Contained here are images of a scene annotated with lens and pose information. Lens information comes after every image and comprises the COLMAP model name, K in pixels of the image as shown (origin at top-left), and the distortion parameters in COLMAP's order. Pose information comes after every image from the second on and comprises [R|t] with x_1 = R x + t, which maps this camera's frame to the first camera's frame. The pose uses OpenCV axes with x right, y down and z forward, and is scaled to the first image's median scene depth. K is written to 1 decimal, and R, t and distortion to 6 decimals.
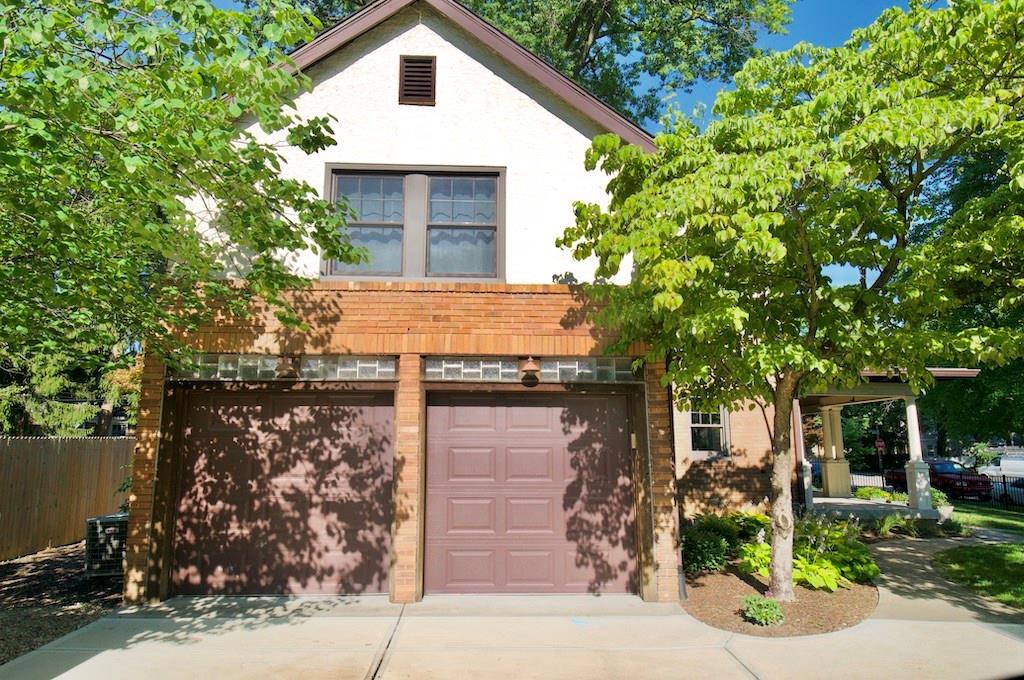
lens RADIAL K [[637.0, 0, 512.0], [0, 637.0, 340.0], [0, 0, 1]] dist [0.054404, -0.060049]
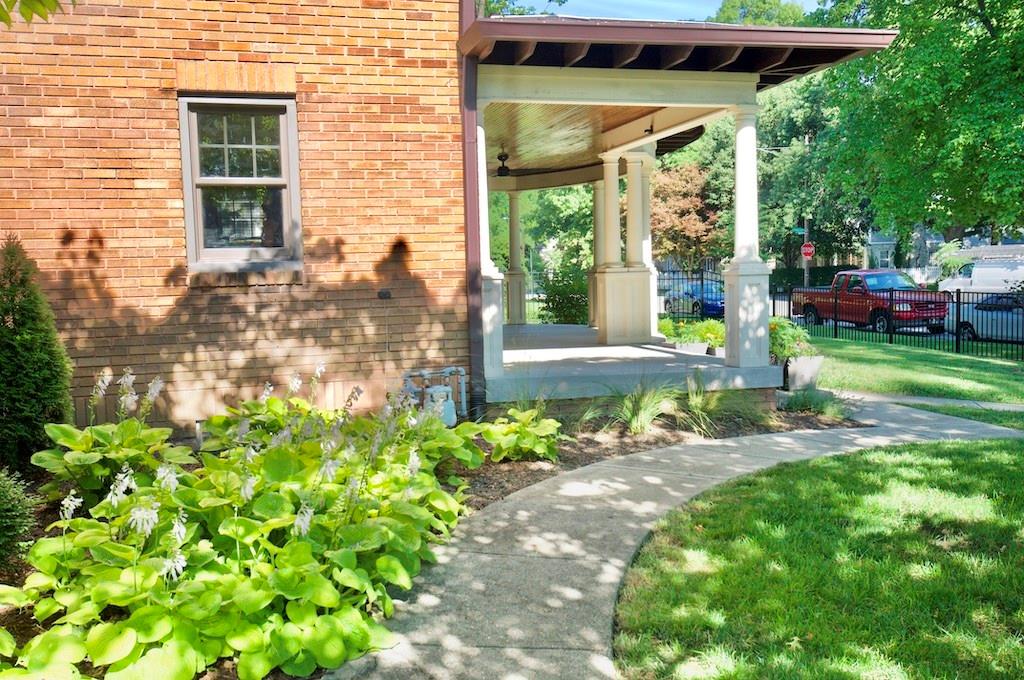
lens RADIAL K [[1036.6, 0, 512.0], [0, 1036.6, 340.0], [0, 0, 1]] dist [0.050246, -0.005397]
pose [[0.976197, -0.041680, 0.212841, 0.329996], [-0.008046, 0.973725, 0.227586, 0.085369], [-0.216734, -0.223881, 0.950212, 0.368645]]
